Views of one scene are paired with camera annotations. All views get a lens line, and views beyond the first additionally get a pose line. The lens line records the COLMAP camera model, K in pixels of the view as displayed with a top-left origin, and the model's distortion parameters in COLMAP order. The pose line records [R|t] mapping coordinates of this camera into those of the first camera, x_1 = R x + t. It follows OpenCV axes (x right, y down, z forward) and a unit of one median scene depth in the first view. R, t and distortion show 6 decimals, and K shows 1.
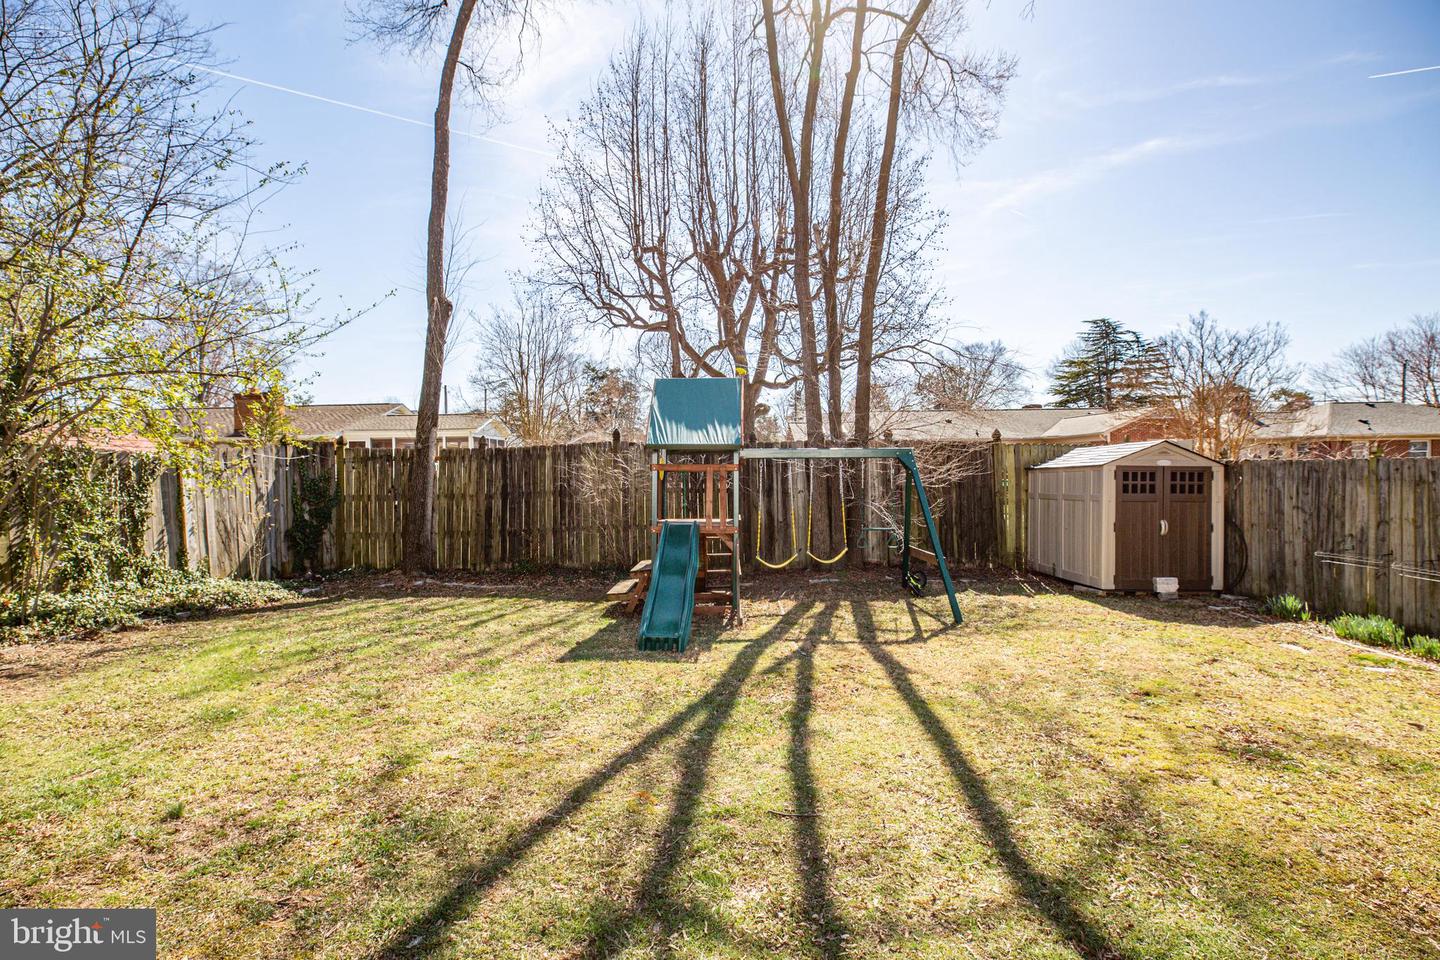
lens RADIAL K [[653.6, 0, 715.5], [0, 653.6, 480.6], [0, 0, 1]] dist [-0.047585, 0.014863]
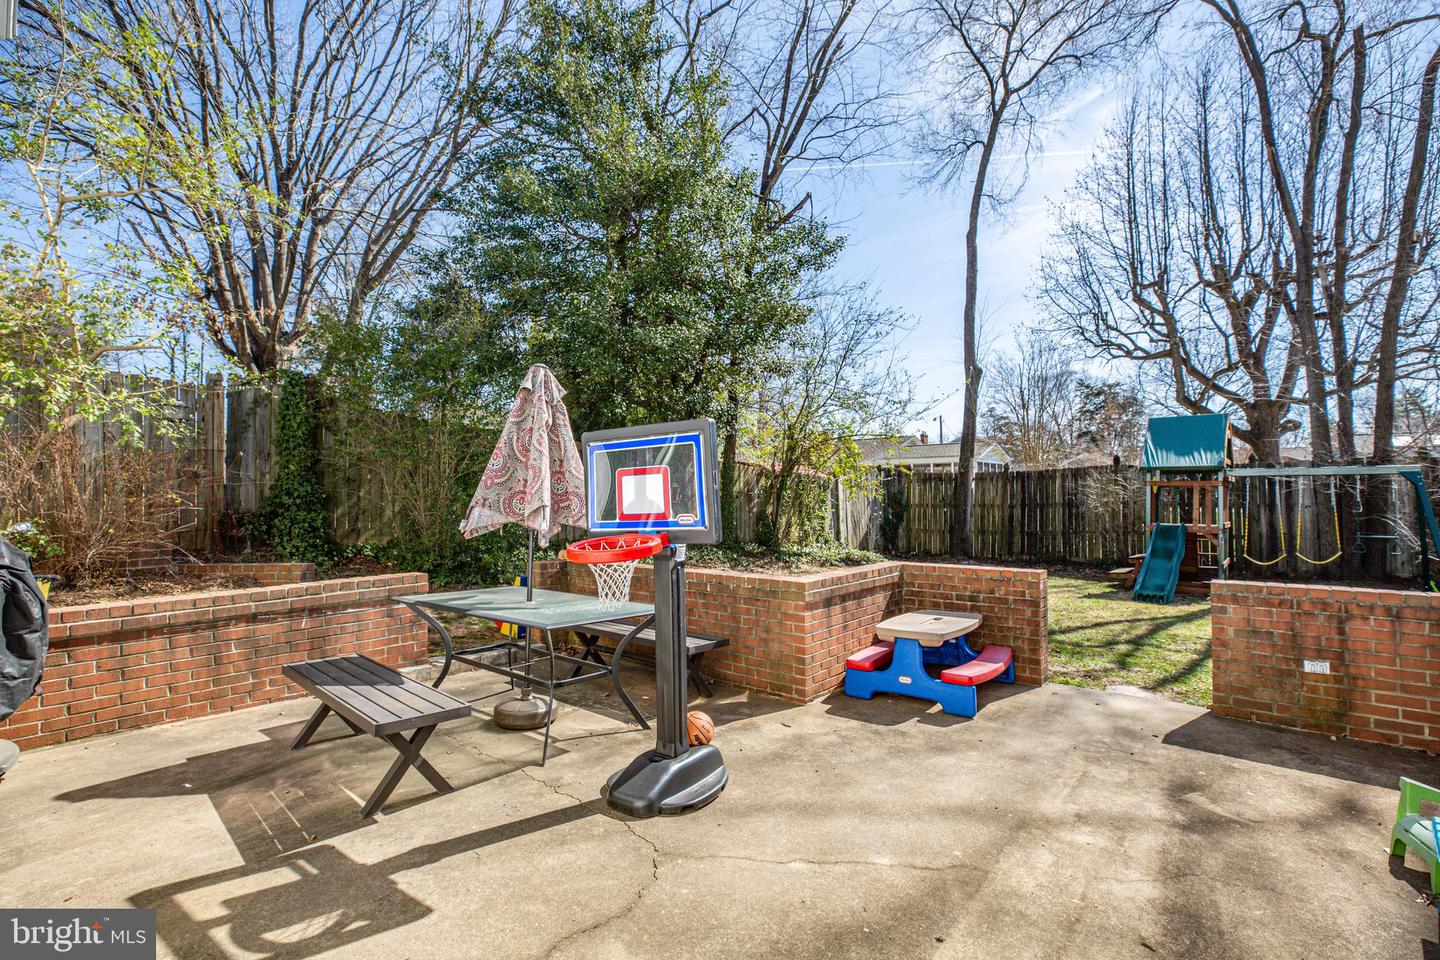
lens RADIAL K [[653.6, 0, 715.5], [0, 653.6, 480.6], [0, 0, 1]] dist [-0.047585, 0.014863]
pose [[0.759880, -0.007372, -0.650022, 0.070902], [-0.015757, 0.999433, -0.029754, 0.021547], [0.649873, 0.032852, 0.759333, -0.476357]]
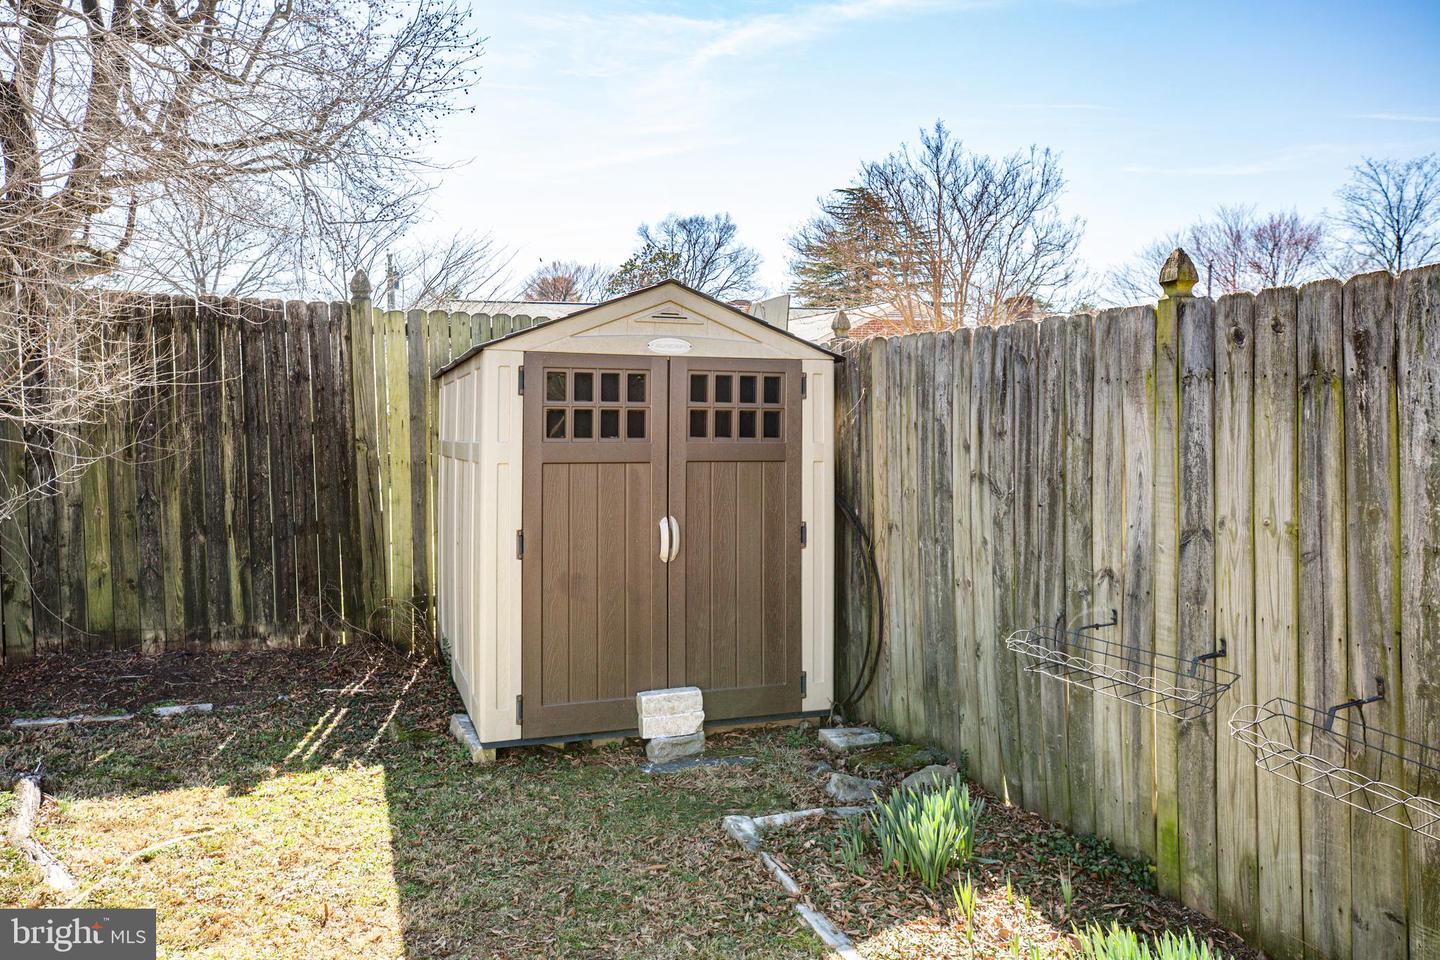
lens RADIAL K [[988.3, 0, 700.4], [0, 988.3, 427.4], [0, 0, 1]] dist [0.001728, 0.000082]
pose [[0.937278, -0.004713, 0.348550, 0.454947], [0.004425, 0.999989, 0.001621, 0.011863], [-0.348554, 0.000023, 0.937289, 0.433007]]
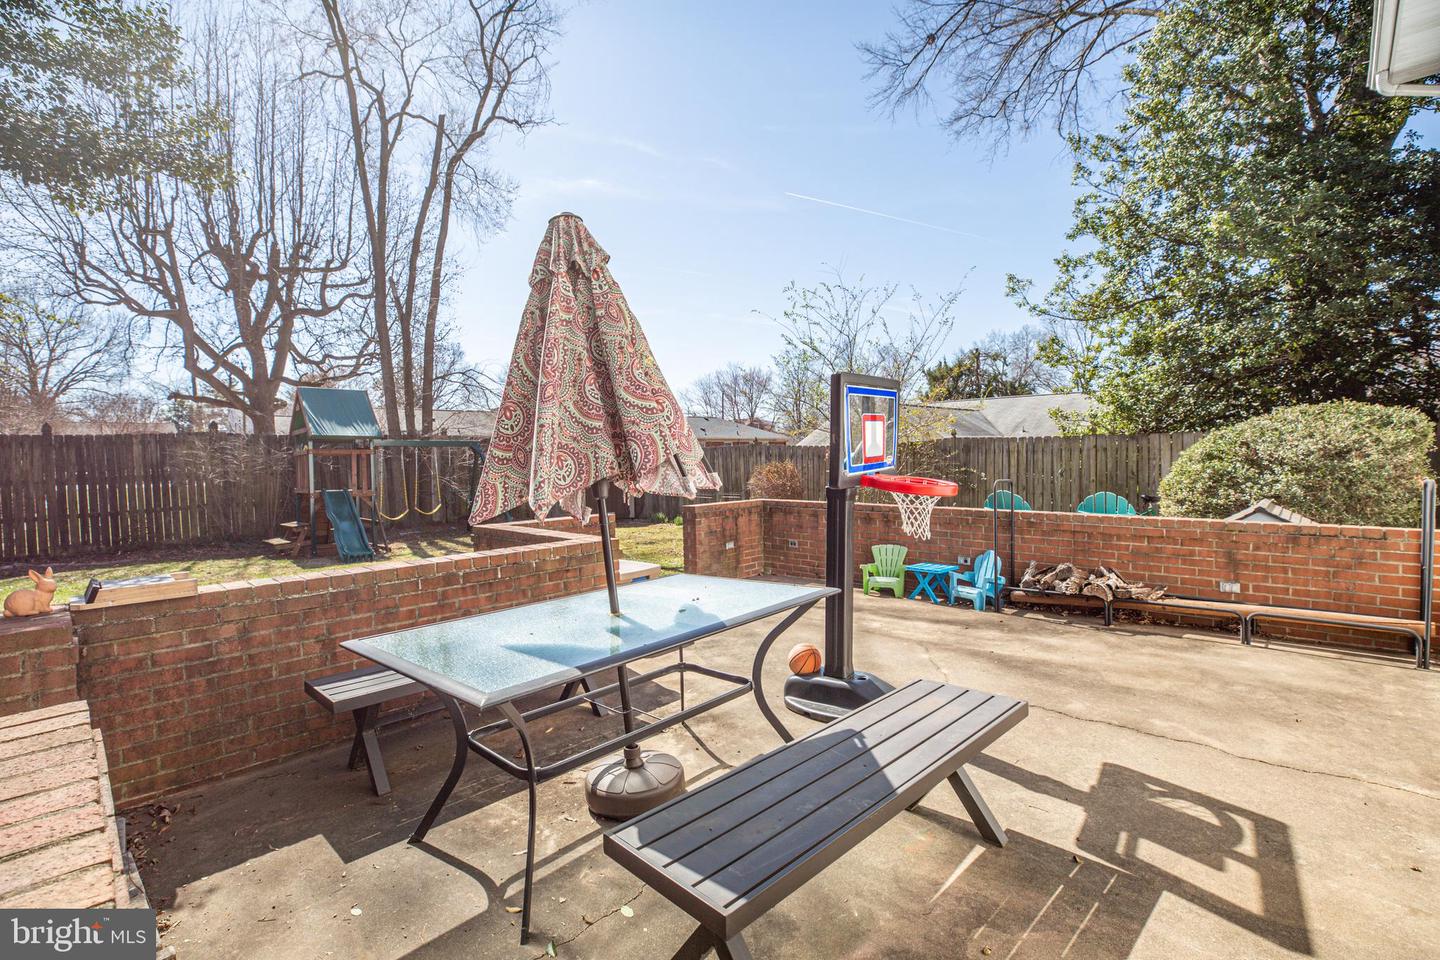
lens RADIAL K [[653.6, 0, 715.5], [0, 653.6, 480.6], [0, 0, 1]] dist [-0.047585, 0.014863]
pose [[0.694498, -0.026261, 0.719015, -0.366237], [0.023098, 0.999632, 0.014200, 0.032132], [-0.719124, 0.006745, 0.694849, -0.446568]]
